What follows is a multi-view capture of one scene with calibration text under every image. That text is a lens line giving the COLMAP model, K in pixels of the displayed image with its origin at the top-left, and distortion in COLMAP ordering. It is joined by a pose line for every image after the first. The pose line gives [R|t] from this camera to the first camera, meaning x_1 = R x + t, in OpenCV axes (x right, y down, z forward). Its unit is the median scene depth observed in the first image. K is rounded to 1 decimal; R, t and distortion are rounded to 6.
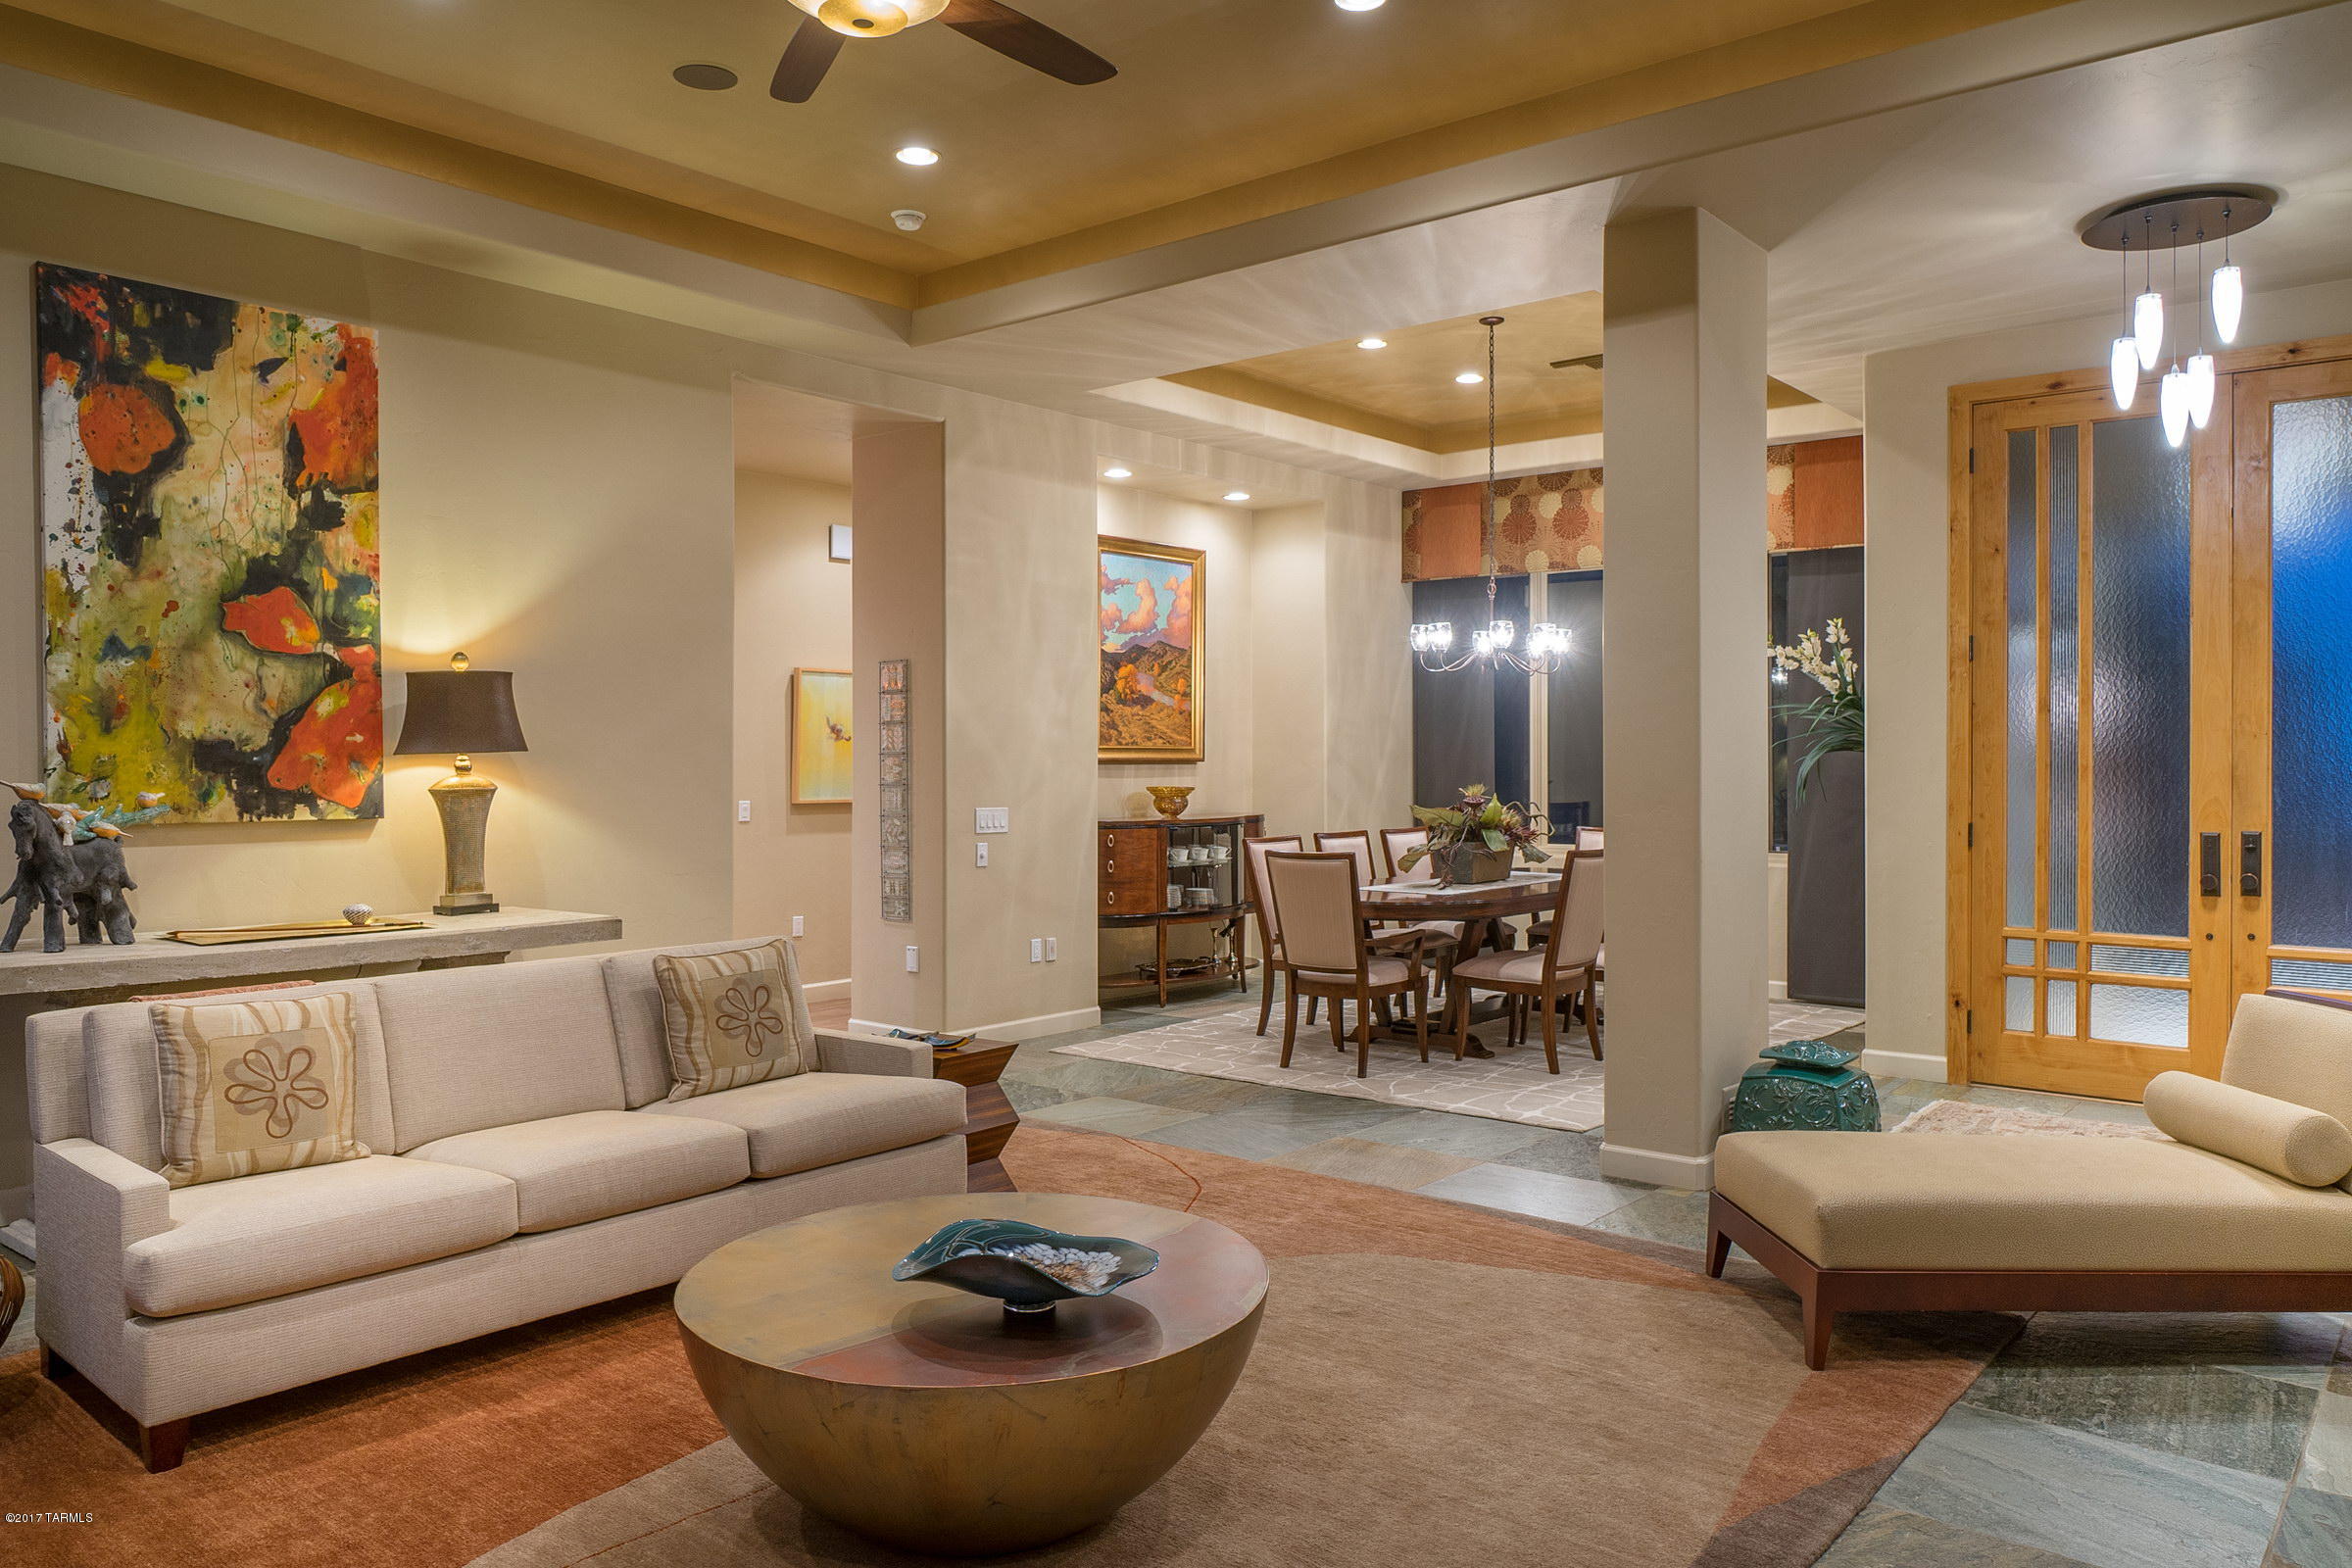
lens RADIAL K [[1594.1, 0, 1174.0], [0, 1594.1, 773.4], [0, 0, 1]] dist [0.000797, -0.000262]
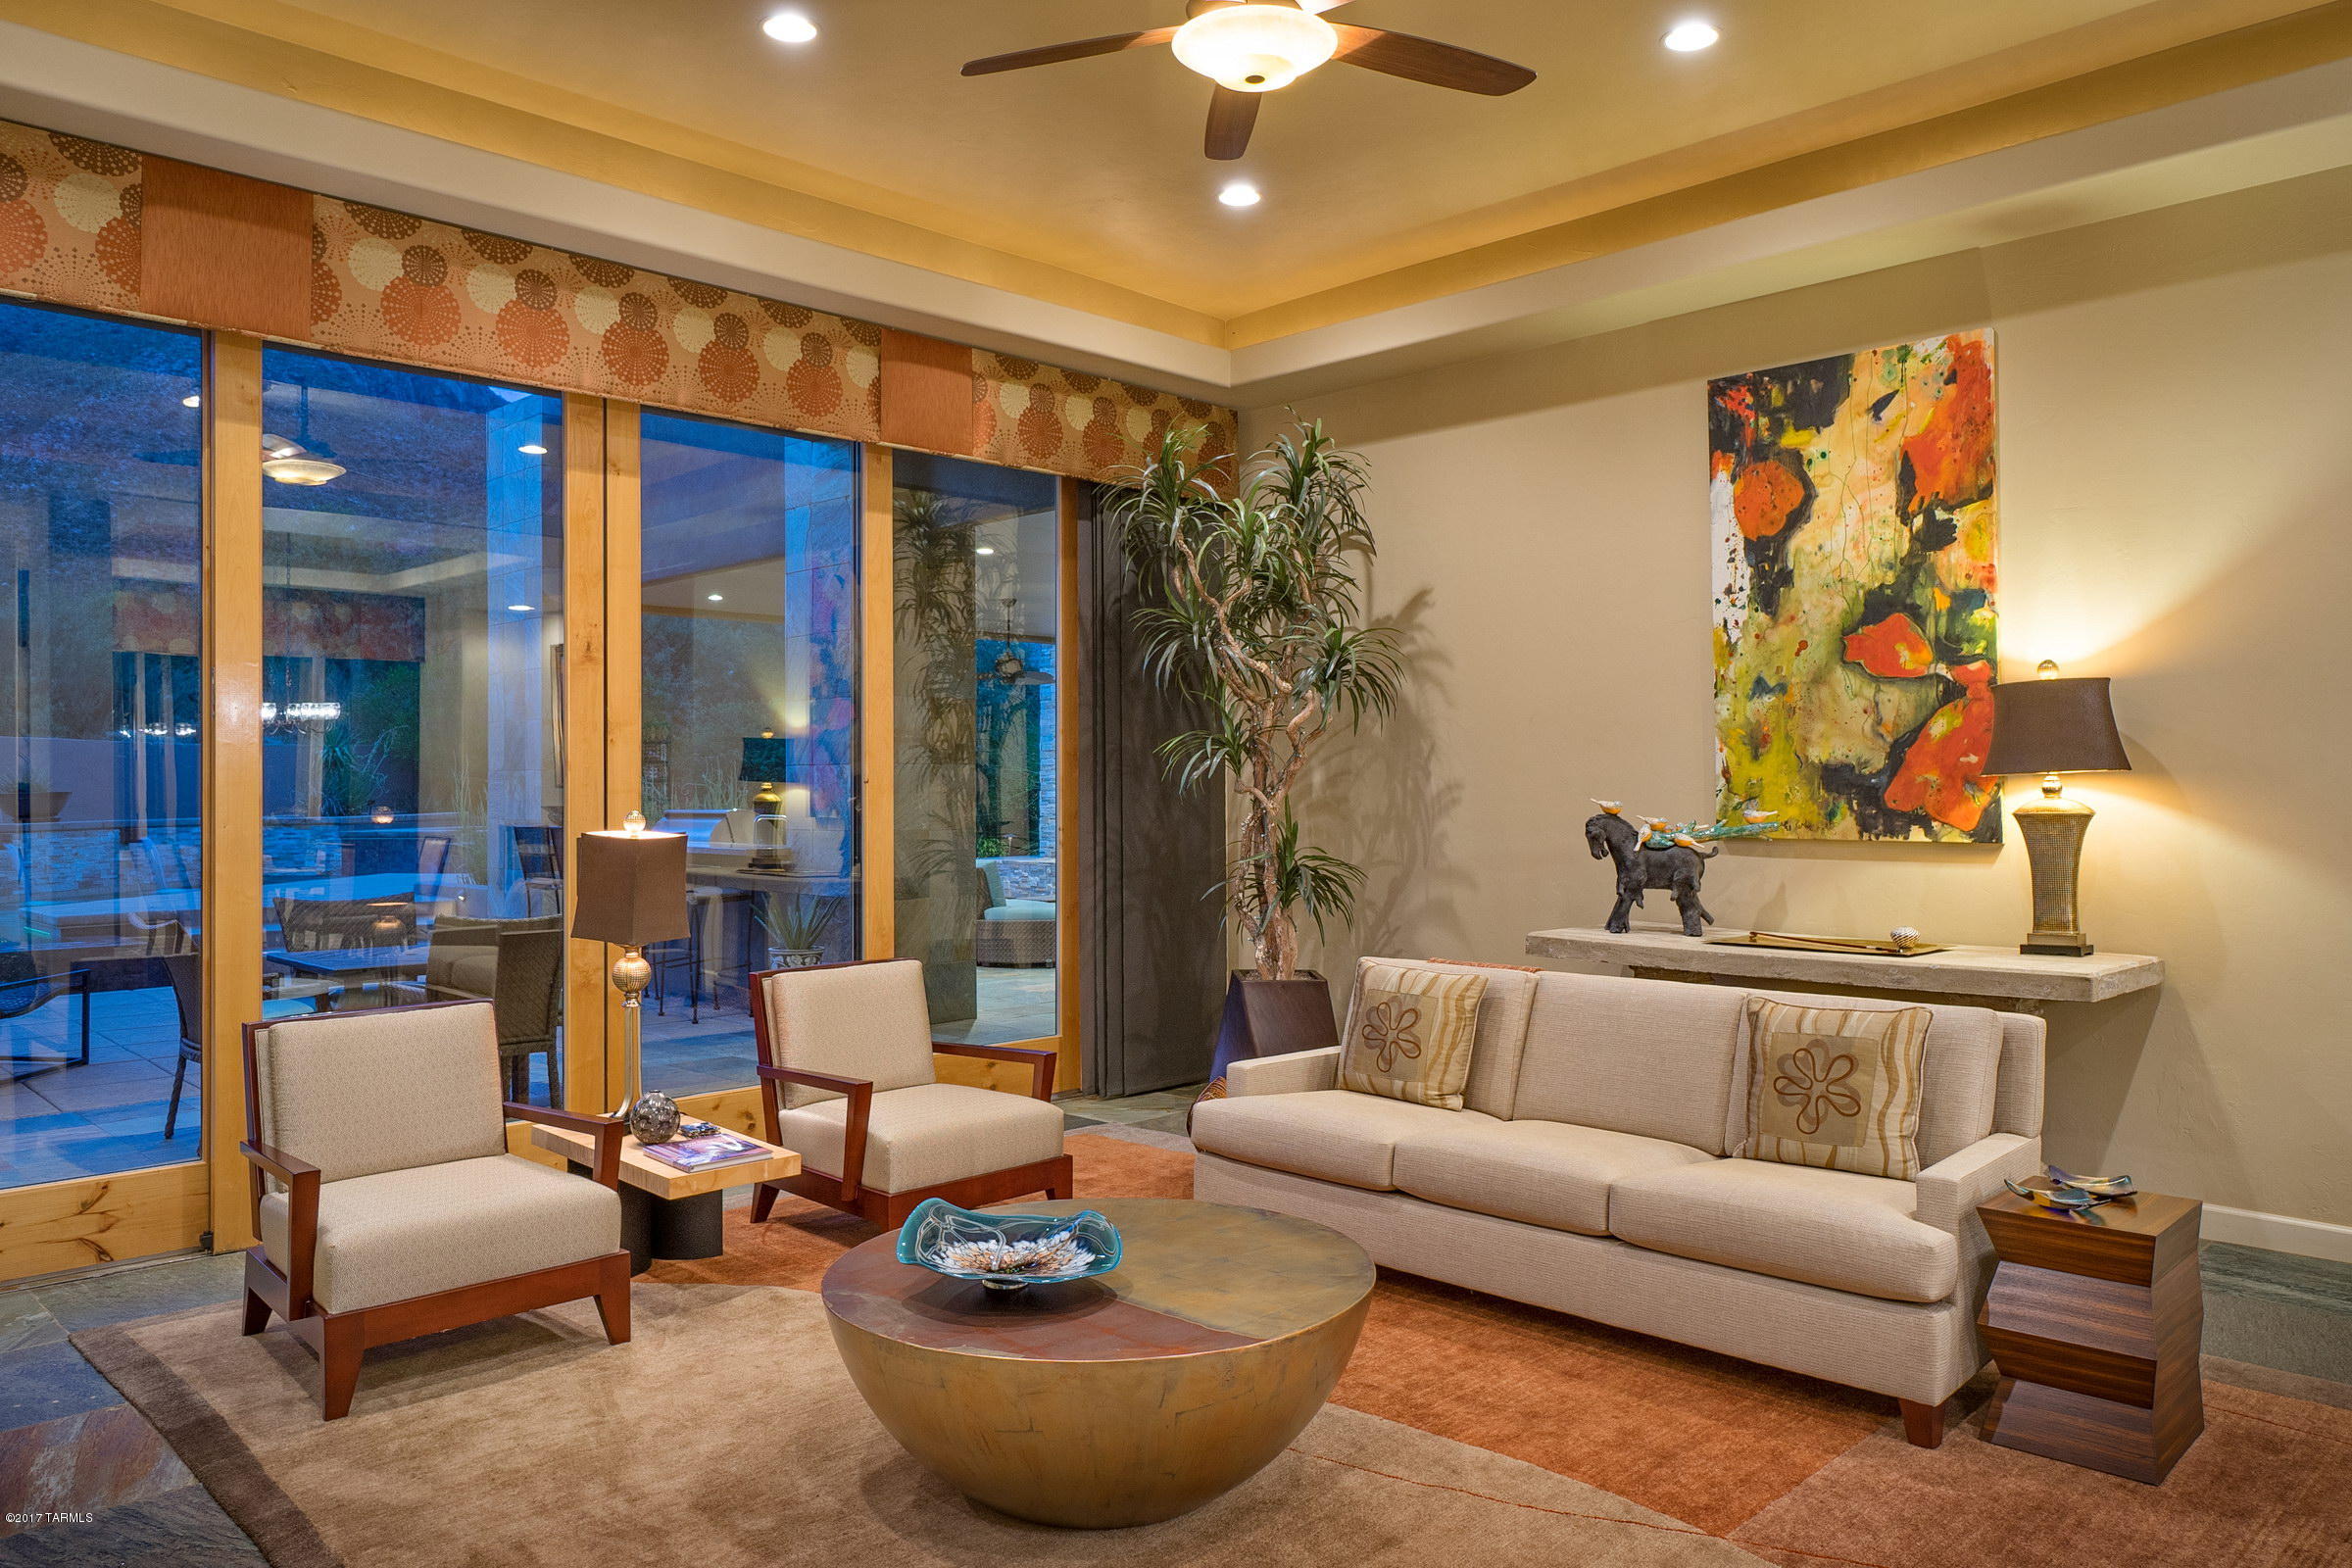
lens RADIAL K [[1594.1, 0, 1174.3], [0, 1594.1, 796.3], [0, 0, 1]] dist [0.000797, -0.000262]
pose [[-0.068677, 0.005909, -0.997621, 0.511601], [-0.003938, 0.999973, 0.006194, -0.003608], [0.997631, 0.004354, -0.068652, 0.619834]]
